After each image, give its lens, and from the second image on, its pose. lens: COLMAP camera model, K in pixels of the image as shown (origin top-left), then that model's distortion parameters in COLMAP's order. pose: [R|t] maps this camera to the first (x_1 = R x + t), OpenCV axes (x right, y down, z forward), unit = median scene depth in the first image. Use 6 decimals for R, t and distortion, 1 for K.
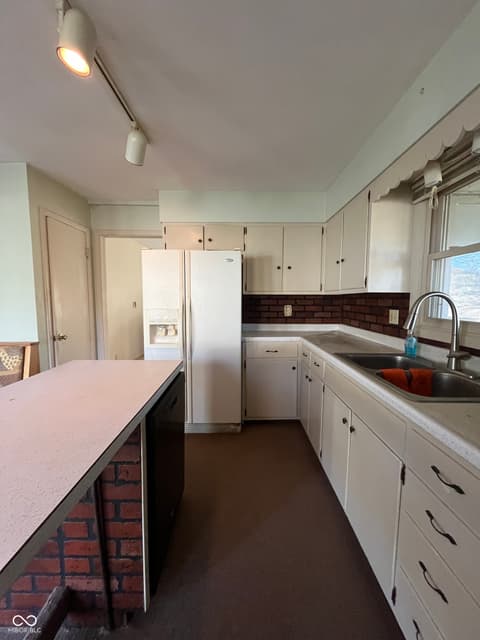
lens RADIAL K [[257.0, 0, 242.6], [0, 257.0, 320.1], [0, 0, 1]] dist [-0.003122, -0.000105]
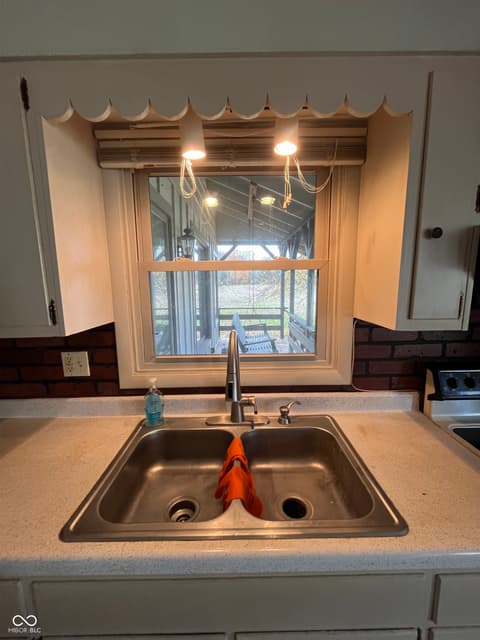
lens RADIAL K [[257.0, 0, 242.6], [0, 257.0, 320.1], [0, 0, 1]] dist [-0.003122, -0.000105]
pose [[-0.000668, -0.153231, 0.988190, 0.042813], [0.097281, 0.983493, 0.152569, -0.141238], [-0.995257, 0.096234, 0.014250, 0.555501]]
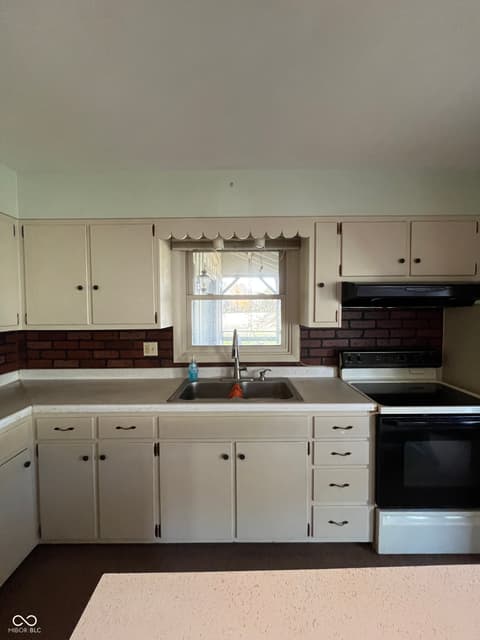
lens RADIAL K [[257.0, 0, 242.6], [0, 257.0, 320.1], [0, 0, 1]] dist [-0.003122, -0.000105]
pose [[0.007402, -0.045445, 0.998939, -0.401076], [0.090498, 0.994898, 0.044590, -0.127444], [-0.995869, 0.090072, 0.011477, 0.542259]]
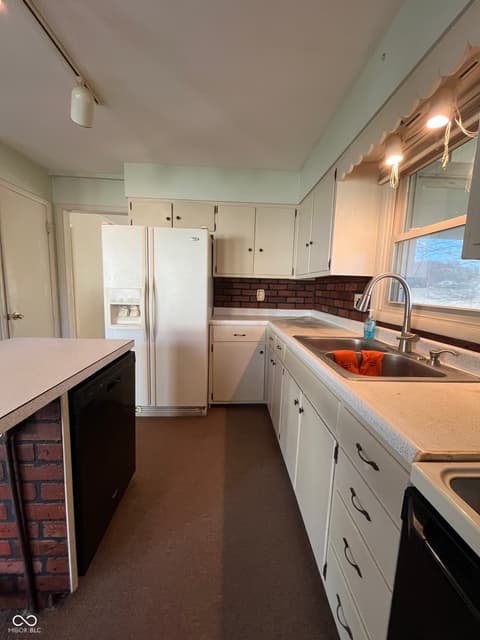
lens RADIAL K [[257.0, 0, 242.6], [0, 257.0, 320.1], [0, 0, 1]] dist [-0.003122, -0.000105]
pose [[0.998781, 0.019846, 0.045199, 0.088815], [-0.021845, 0.998785, 0.044175, 0.023083], [-0.044268, -0.045109, 0.998001, 0.022678]]
